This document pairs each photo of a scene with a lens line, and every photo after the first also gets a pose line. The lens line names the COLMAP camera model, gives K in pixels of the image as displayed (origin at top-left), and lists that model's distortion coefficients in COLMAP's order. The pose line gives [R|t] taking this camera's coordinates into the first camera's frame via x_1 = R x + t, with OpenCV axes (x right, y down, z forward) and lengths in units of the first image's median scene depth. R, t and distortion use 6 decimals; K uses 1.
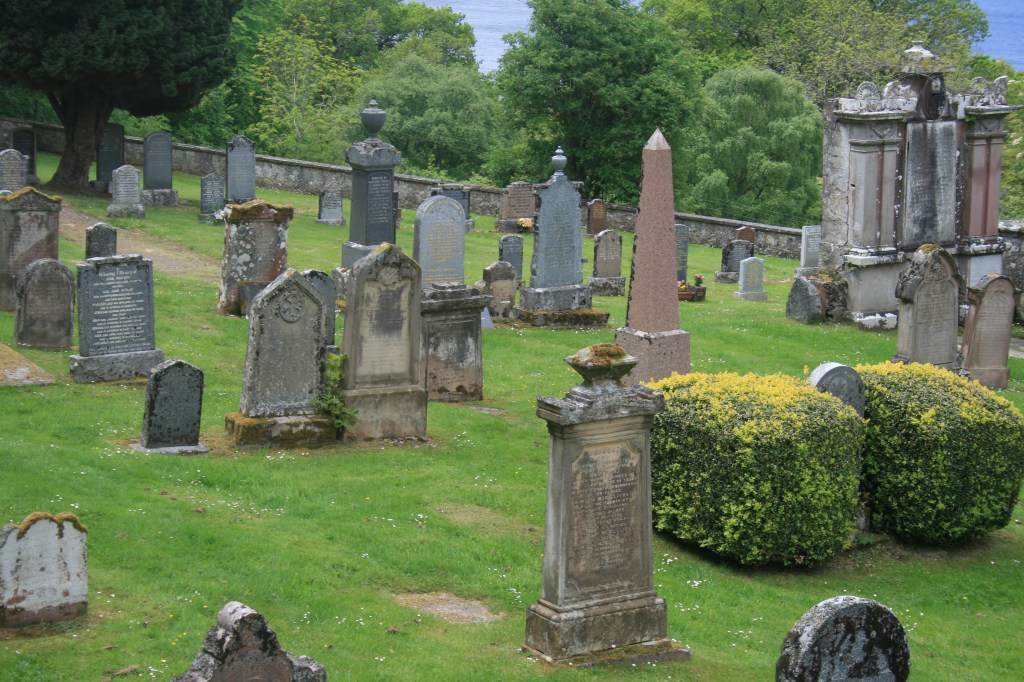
lens RADIAL K [[2414.9, 0, 512.9], [0, 2414.9, 325.4], [0, 0, 1]] dist [0.073086, 0.396768]
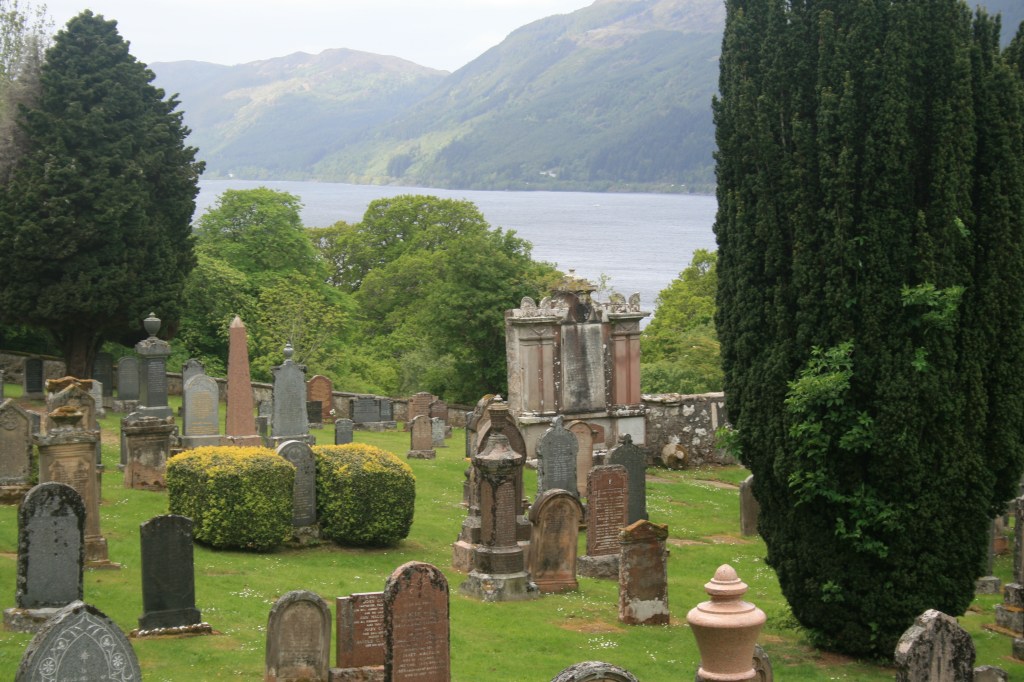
lens RADIAL K [[2414.9, 0, 512.9], [0, 2414.9, 325.4], [0, 0, 1]] dist [0.073086, 0.396768]
pose [[0.995875, -0.023417, -0.087662, 0.304812], [0.013705, 0.993860, -0.109795, 0.086849], [0.089695, 0.108141, 0.990081, -0.499645]]
